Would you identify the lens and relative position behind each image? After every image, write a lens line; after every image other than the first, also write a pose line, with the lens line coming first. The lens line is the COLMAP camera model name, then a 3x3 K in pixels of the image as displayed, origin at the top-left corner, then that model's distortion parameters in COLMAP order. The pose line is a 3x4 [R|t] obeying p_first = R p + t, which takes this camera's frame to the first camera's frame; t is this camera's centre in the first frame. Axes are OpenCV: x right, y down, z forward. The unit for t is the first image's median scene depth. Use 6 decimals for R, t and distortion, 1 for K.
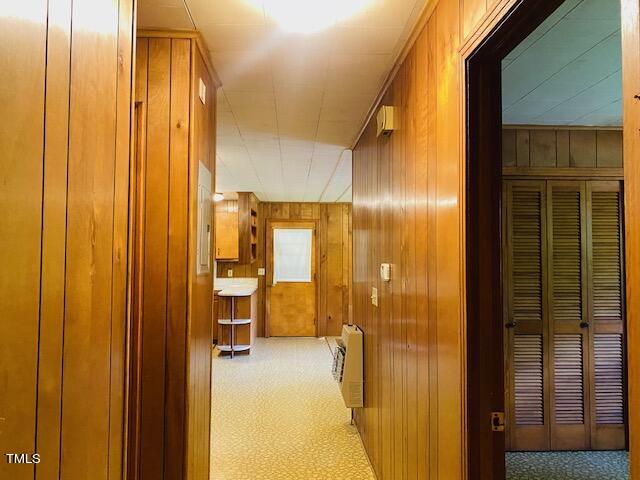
lens RADIAL K [[507.0, 0, 323.7], [0, 507.0, 239.0], [0, 0, 1]] dist [0.075146, 0.000262]
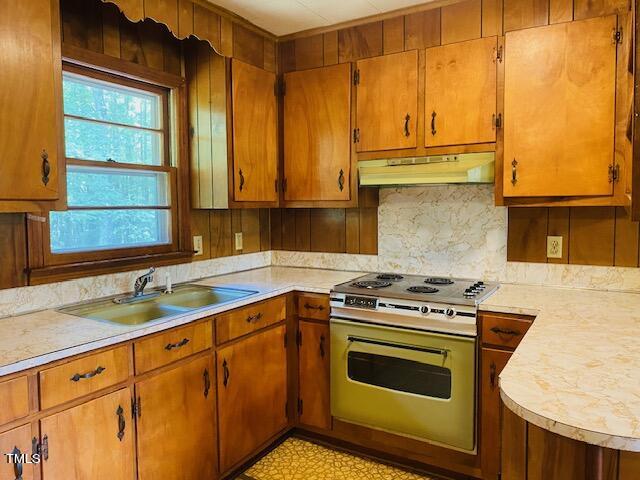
lens RADIAL K [[484.3, 0, 317.0], [0, 484.3, 236.9], [0, 0, 1]] dist [0.034619, -0.040967]
pose [[0.819977, 0.023589, -0.571910, -0.133838], [0.037806, 0.994737, 0.095233, 0.028298], [0.571146, -0.099711, 0.814770, 0.679914]]
